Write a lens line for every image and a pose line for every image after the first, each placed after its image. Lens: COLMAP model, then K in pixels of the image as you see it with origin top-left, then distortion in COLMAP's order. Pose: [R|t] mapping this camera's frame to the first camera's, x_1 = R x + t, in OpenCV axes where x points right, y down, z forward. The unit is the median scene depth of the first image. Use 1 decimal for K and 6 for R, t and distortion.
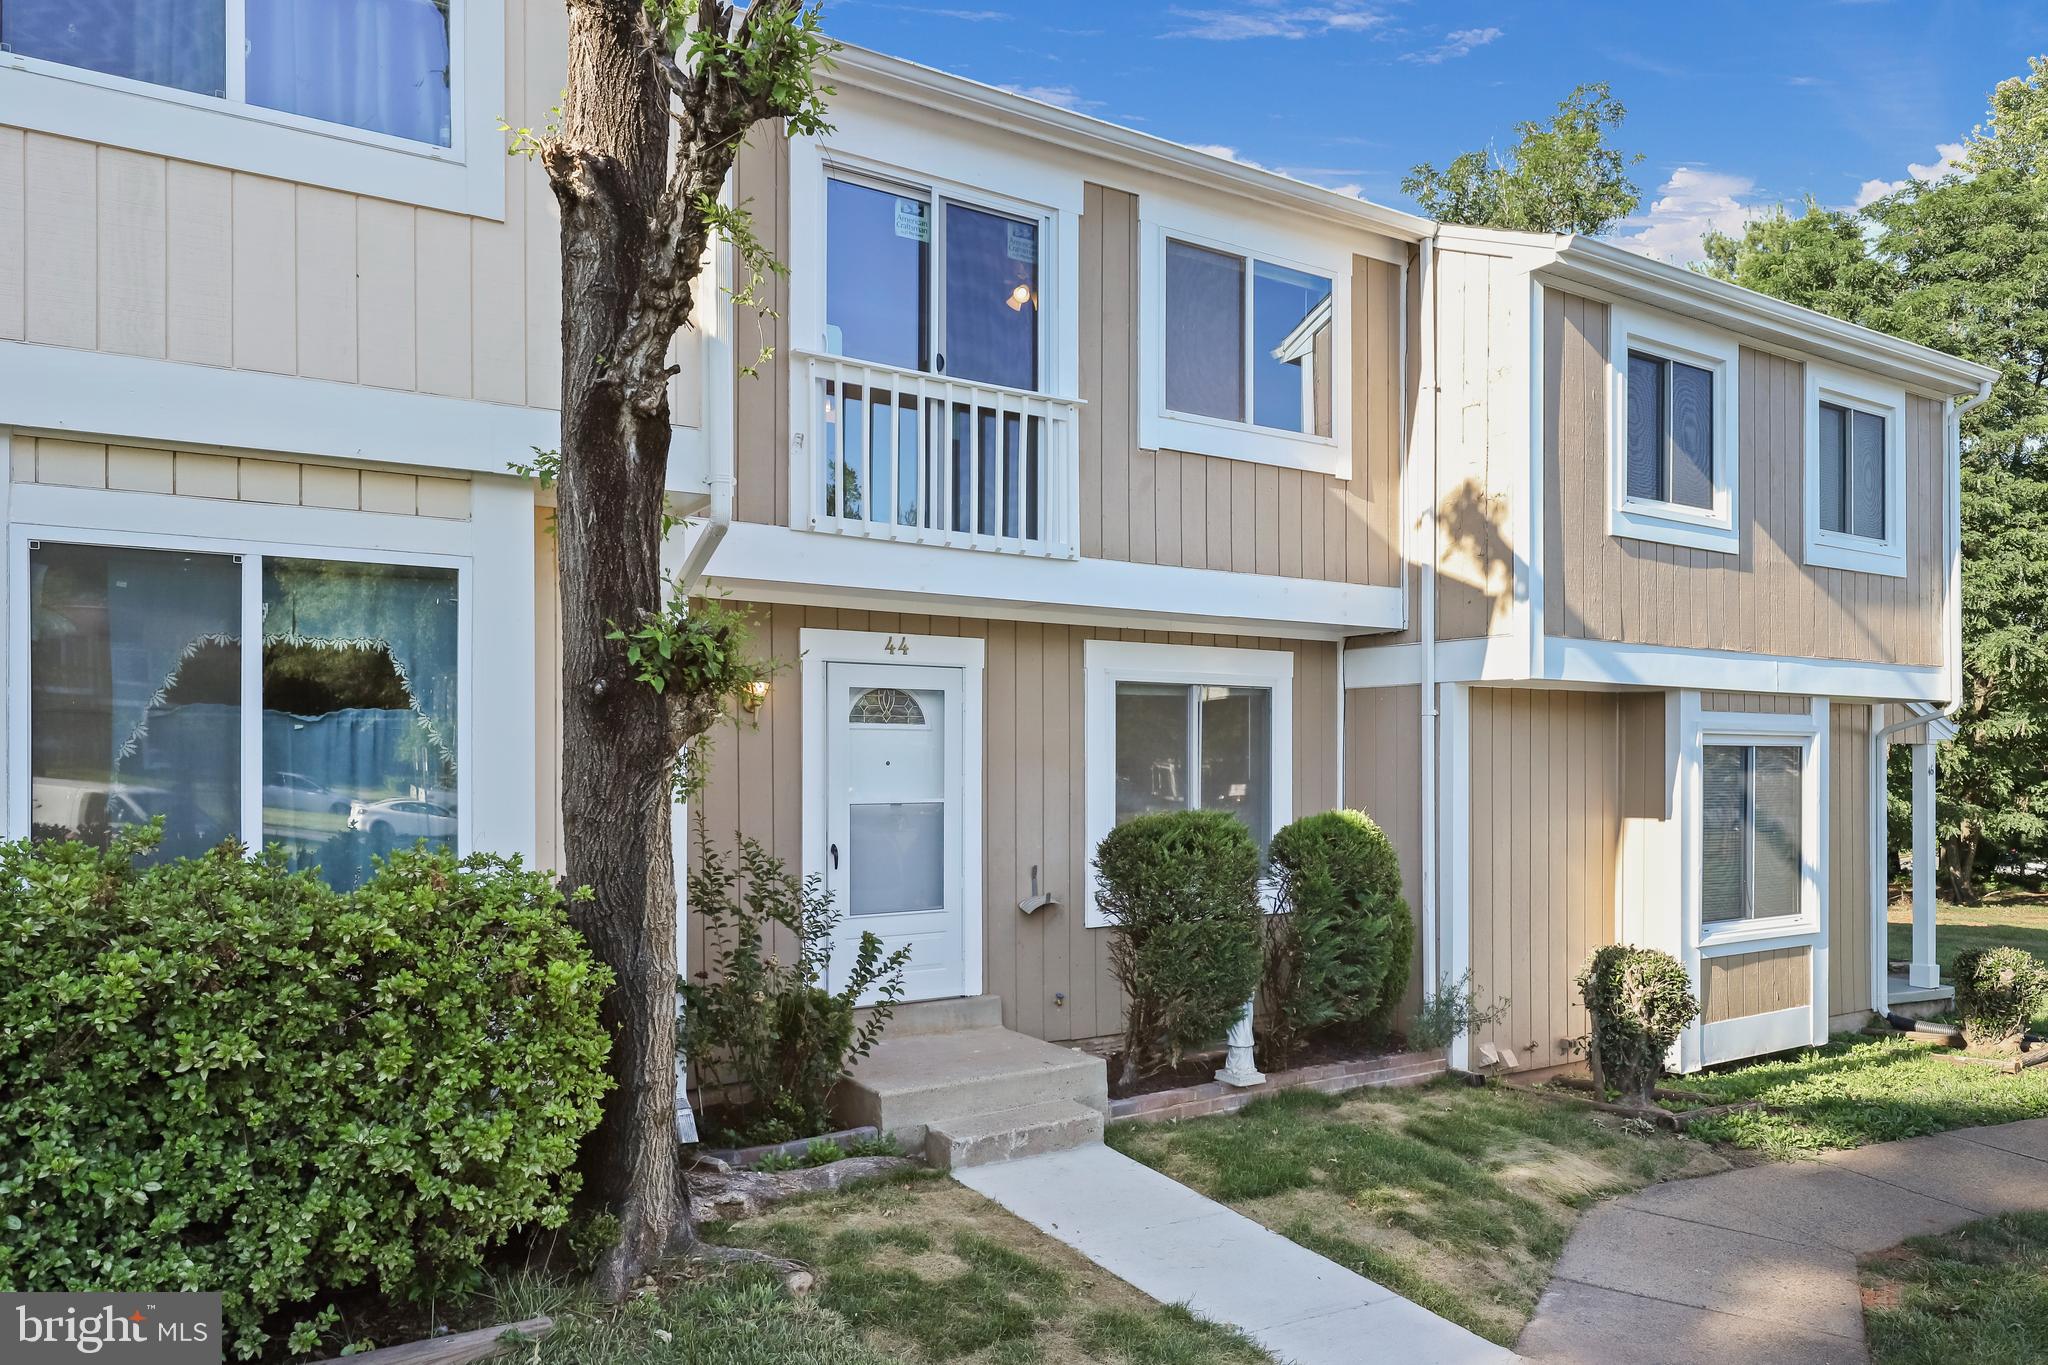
lens RADIAL K [[1386.2, 0, 1030.2], [0, 1386.2, 687.8], [0, 0, 1]] dist [-0.000263, 0.000821]
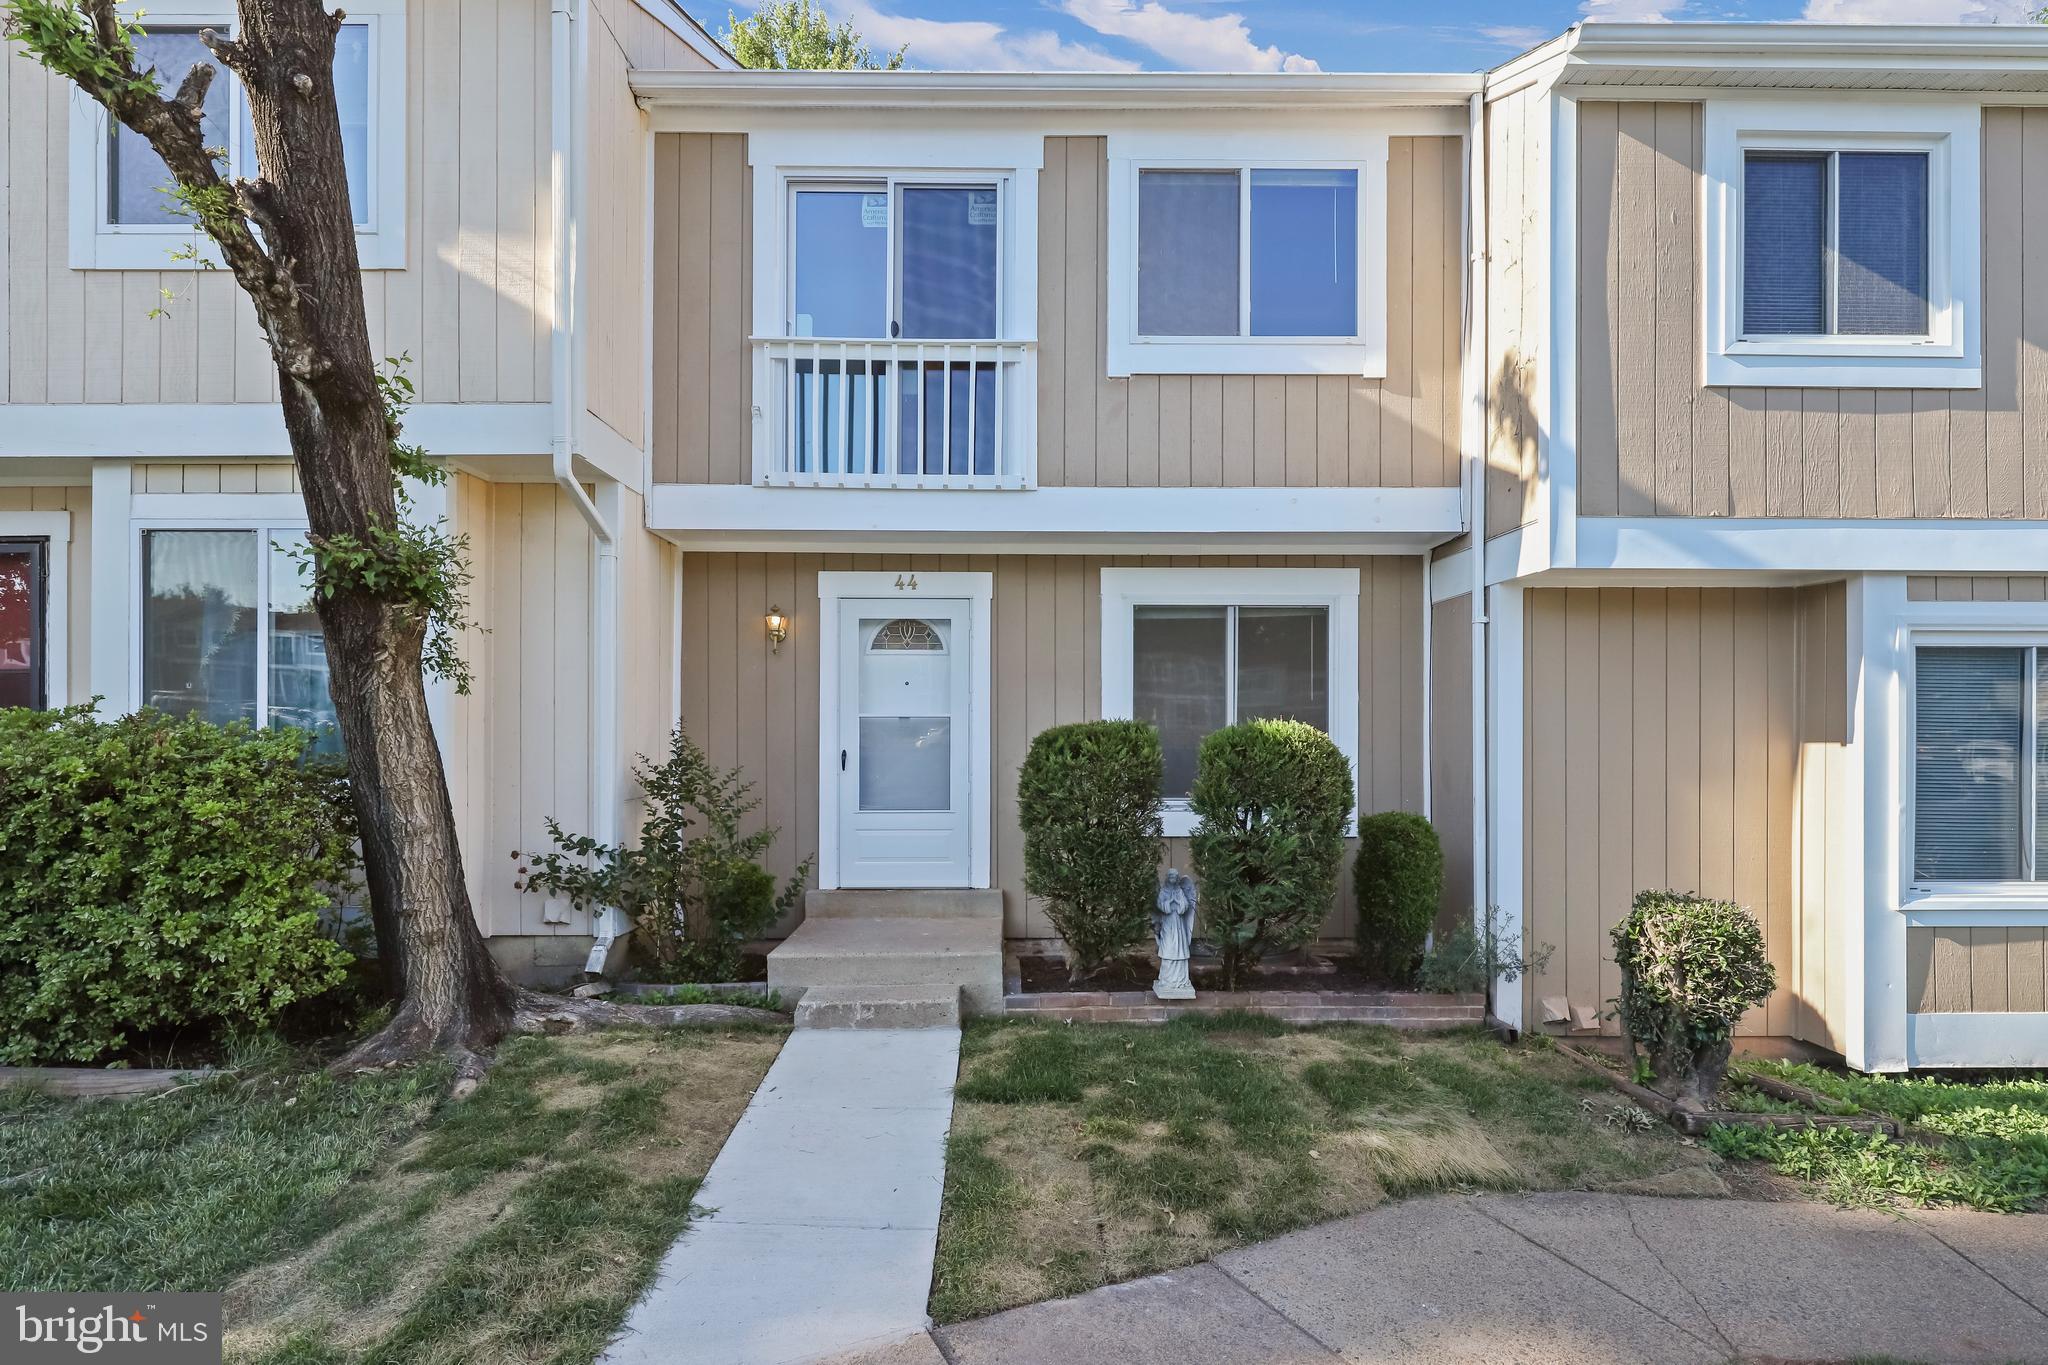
lens RADIAL K [[1044.1, 0, 1022.0], [0, 1044.1, 684.3], [0, 0, 1]] dist [-0.000748, -0.000059]
pose [[0.846734, -0.024219, -0.531465, 0.436535], [0.028071, 0.999606, -0.000829, 0.057086], [0.531275, -0.014217, 0.847080, 0.297433]]
